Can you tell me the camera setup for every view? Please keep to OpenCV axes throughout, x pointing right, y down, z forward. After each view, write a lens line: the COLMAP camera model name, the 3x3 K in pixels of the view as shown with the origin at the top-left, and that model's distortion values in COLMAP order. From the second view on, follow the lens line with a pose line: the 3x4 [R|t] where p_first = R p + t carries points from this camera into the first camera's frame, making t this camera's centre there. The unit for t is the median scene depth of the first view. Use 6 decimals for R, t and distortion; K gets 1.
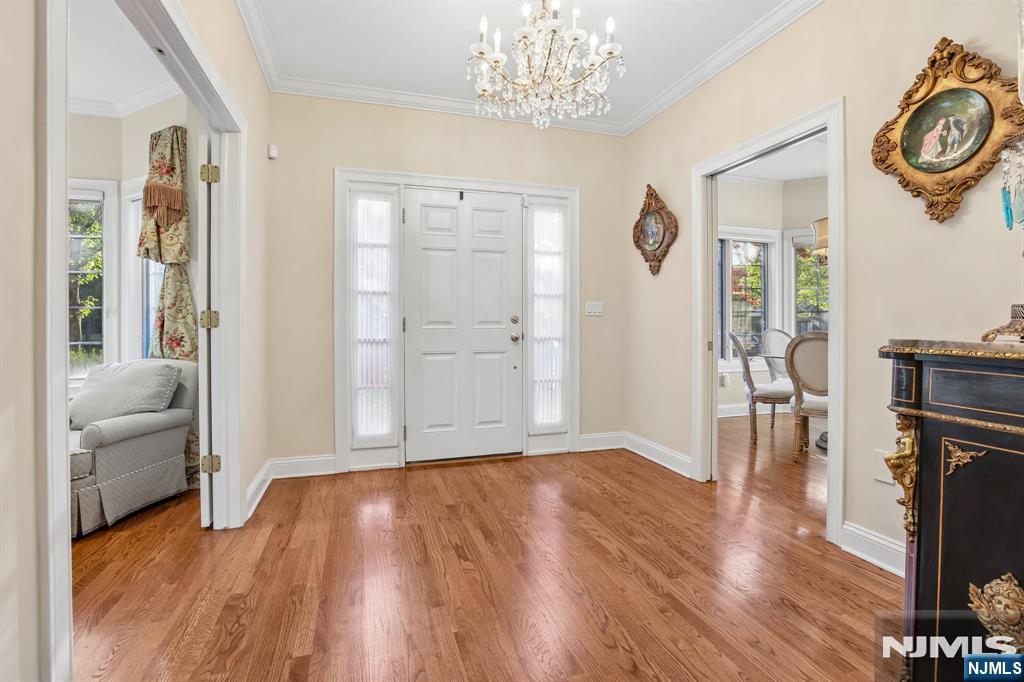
lens RADIAL K [[479.6, 0, 513.8], [0, 479.6, 331.6], [0, 0, 1]] dist [-0.021317, -0.000053]
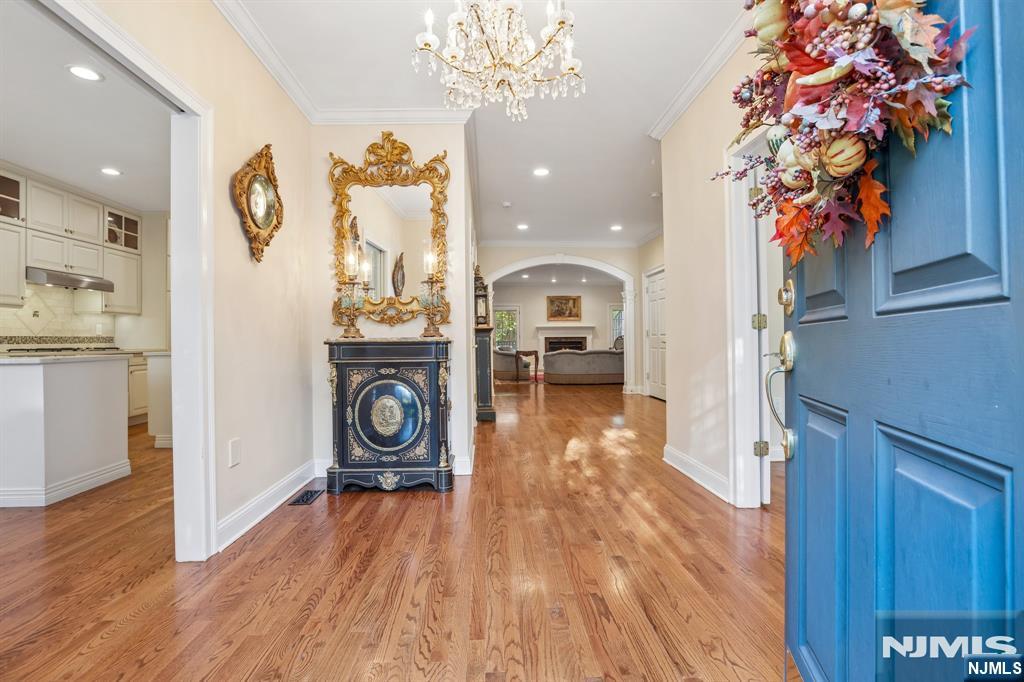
lens RADIAL K [[479.6, 0, 512.0], [0, 479.6, 339.6], [0, 0, 1]] dist [-0.021317, -0.000053]
pose [[-0.967525, 0.015889, 0.252274, -0.108190], [0.017980, 0.999820, 0.005987, 0.005529], [-0.252133, 0.010329, -0.967637, 1.118994]]
